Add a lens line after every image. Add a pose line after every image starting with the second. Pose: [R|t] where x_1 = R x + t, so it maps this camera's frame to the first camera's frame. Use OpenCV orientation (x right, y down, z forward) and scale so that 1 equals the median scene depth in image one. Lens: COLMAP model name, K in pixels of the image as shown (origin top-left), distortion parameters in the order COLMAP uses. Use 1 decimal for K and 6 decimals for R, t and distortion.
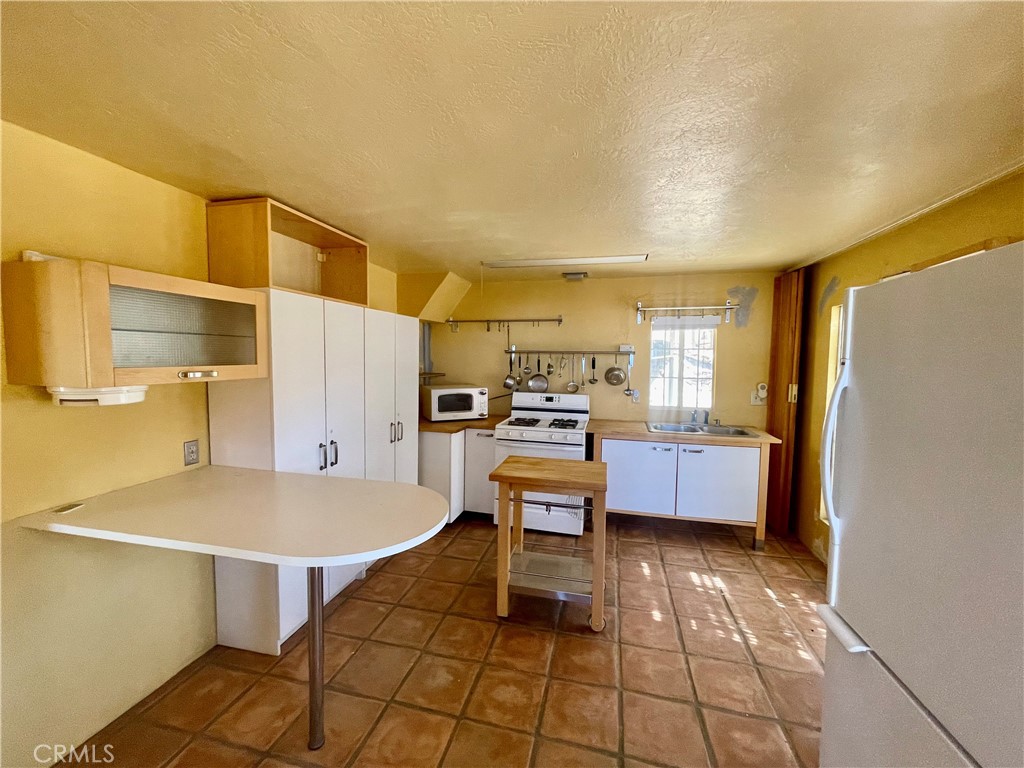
lens RADIAL K [[413.4, 0, 508.1], [0, 413.4, 384.8], [0, 0, 1]] dist [-0.001190, -0.000110]
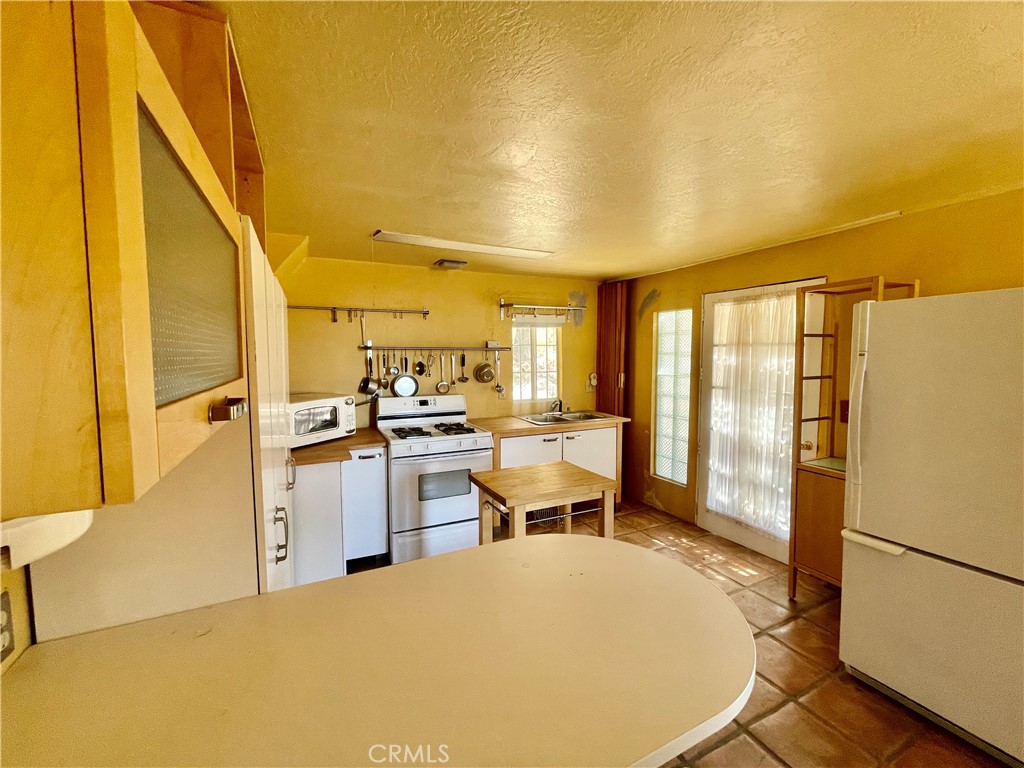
lens RADIAL K [[413.4, 0, 508.1], [0, 413.4, 384.8], [0, 0, 1]] dist [-0.001190, -0.000110]
pose [[0.773686, -0.060453, 0.630679, -0.315923], [0.055591, 0.998076, 0.027473, -0.017305], [-0.631126, 0.013804, 0.775558, 0.214876]]
